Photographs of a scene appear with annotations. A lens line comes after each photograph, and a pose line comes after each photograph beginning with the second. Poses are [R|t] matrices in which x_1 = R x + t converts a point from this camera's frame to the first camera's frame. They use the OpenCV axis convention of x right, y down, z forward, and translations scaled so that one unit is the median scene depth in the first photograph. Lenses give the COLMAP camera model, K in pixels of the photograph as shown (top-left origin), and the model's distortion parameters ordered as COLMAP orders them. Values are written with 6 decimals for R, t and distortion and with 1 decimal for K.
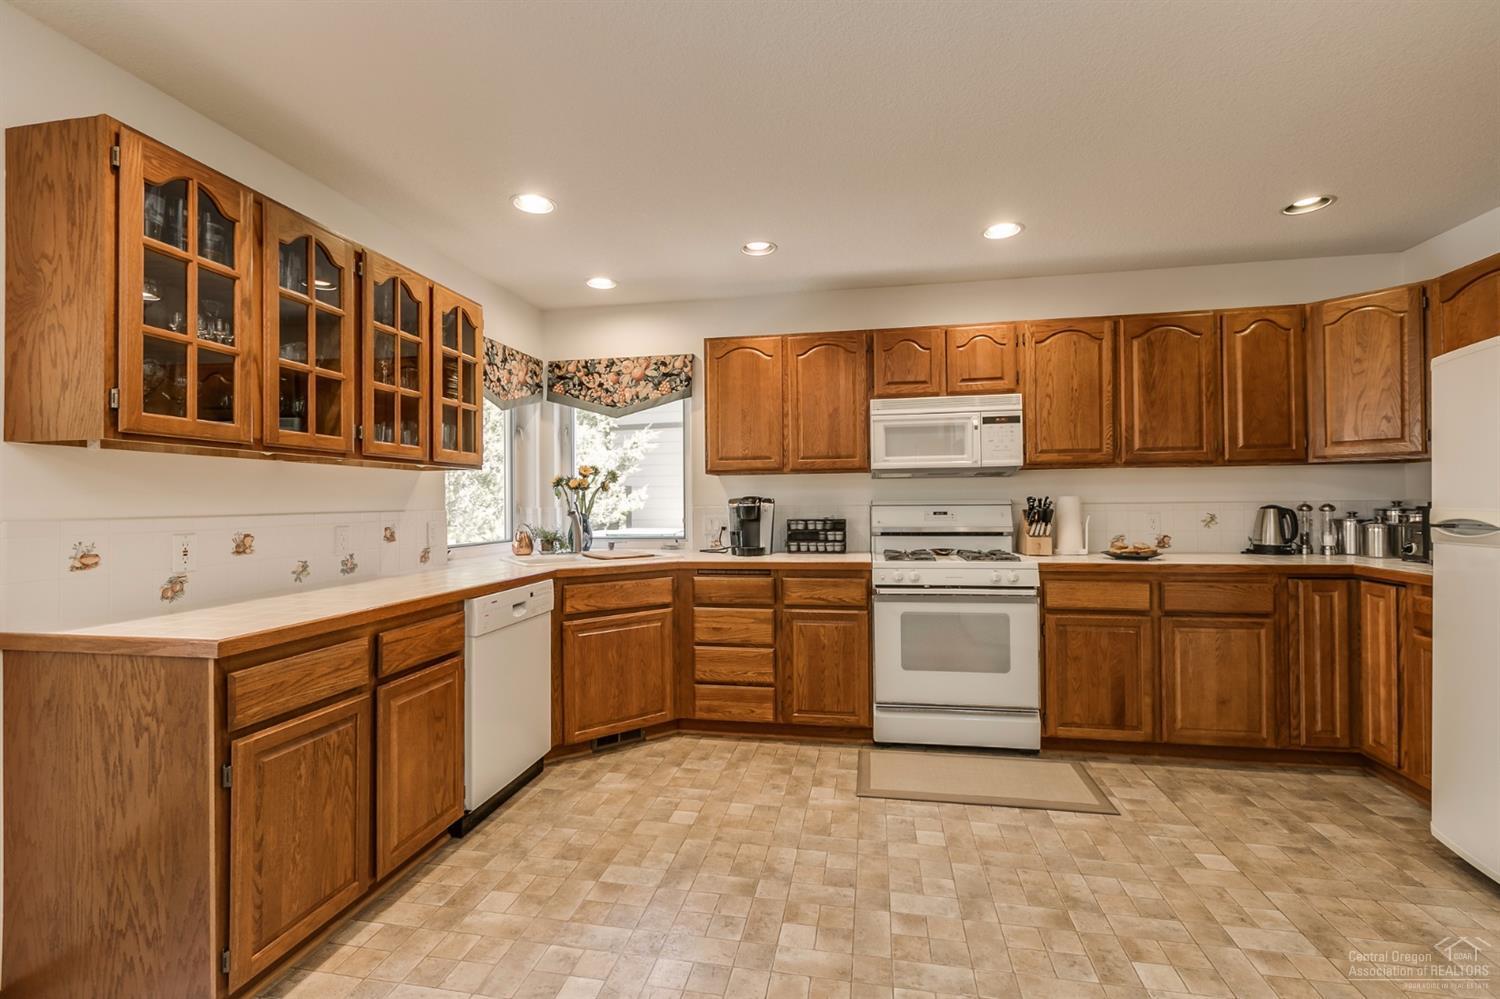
lens RADIAL K [[657.2, 0, 749.7], [0, 657.2, 493.2], [0, 0, 1]] dist [-0.001061, -0.000693]
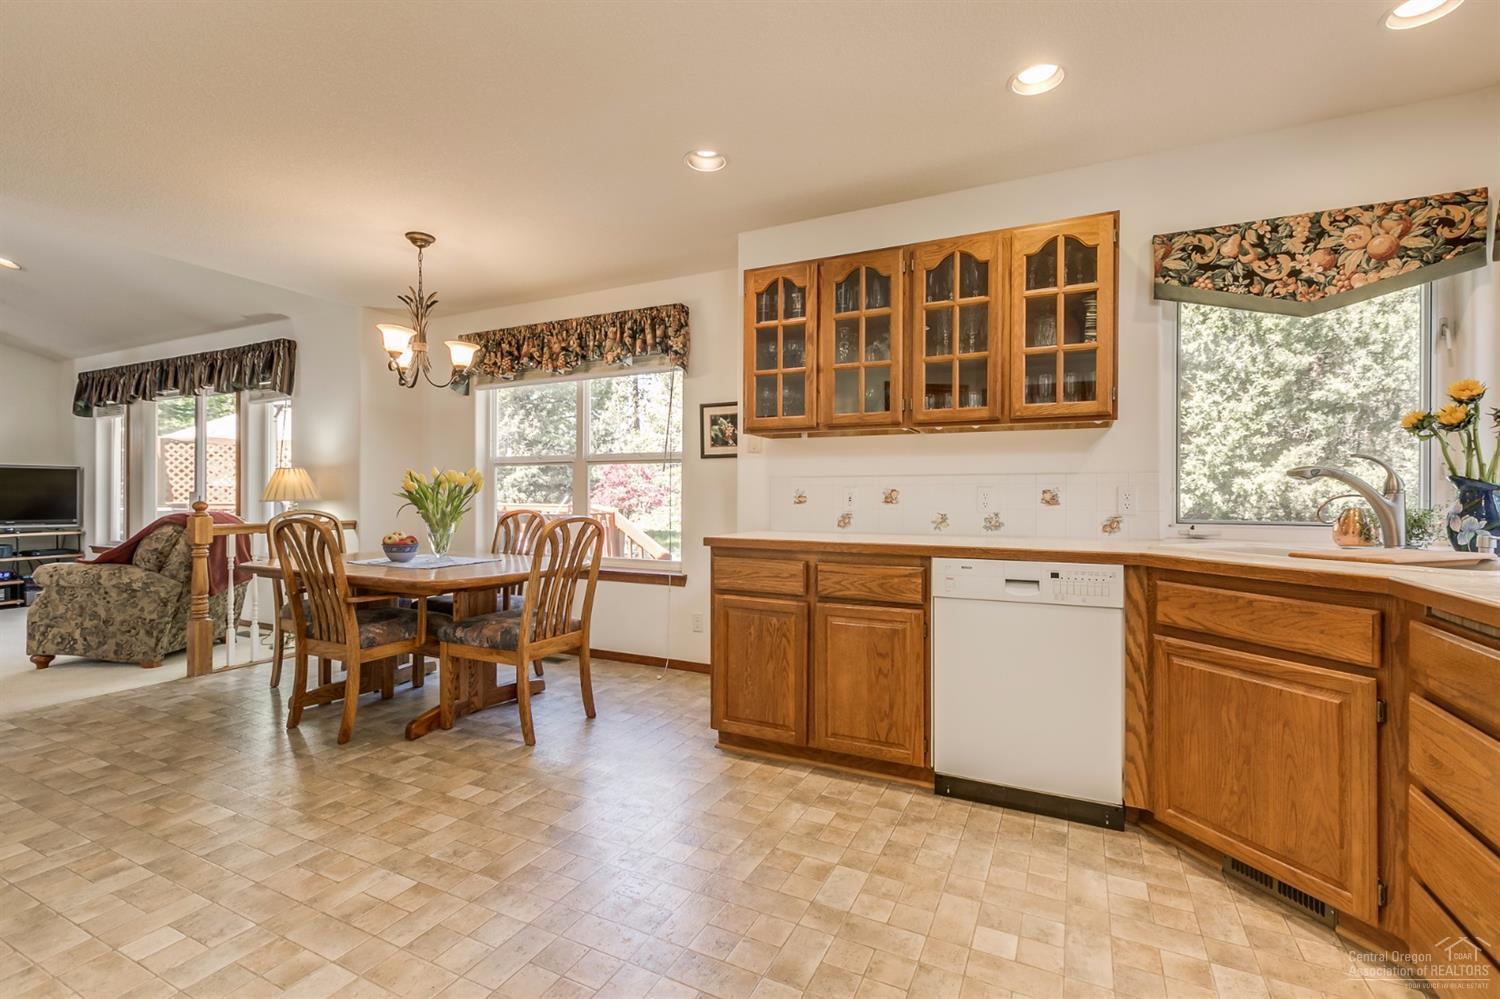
lens RADIAL K [[668.2, 0, 753.1], [0, 668.2, 494.2], [0, 0, 1]] dist [-0.000165, -0.000124]
pose [[-0.269724, 0.005803, -0.962920, 0.441150], [0.010622, 0.999939, 0.003051, 0.042857], [0.962879, -0.009405, -0.269770, 0.722728]]
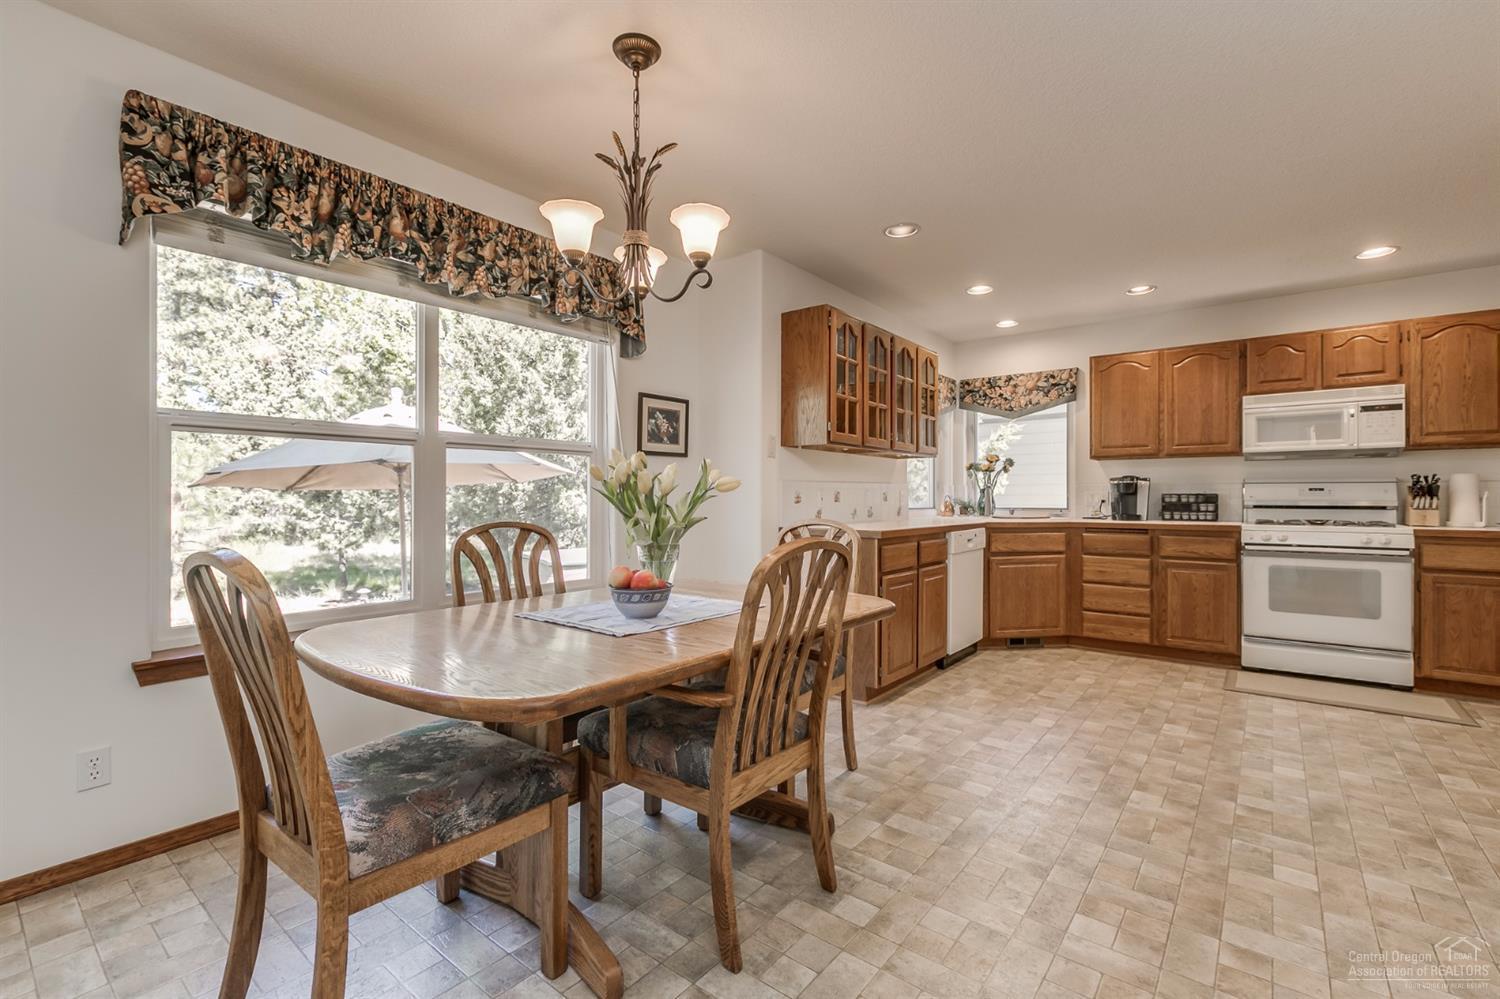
lens RADIAL K [[657.2, 0, 749.7], [0, 657.2, 493.2], [0, 0, 1]] dist [-0.001061, -0.000693]
pose [[0.885129, 0.008765, -0.465263, -0.063699], [-0.003691, 0.999923, 0.011817, 0.029689], [0.465331, -0.008742, 0.885094, -0.549754]]
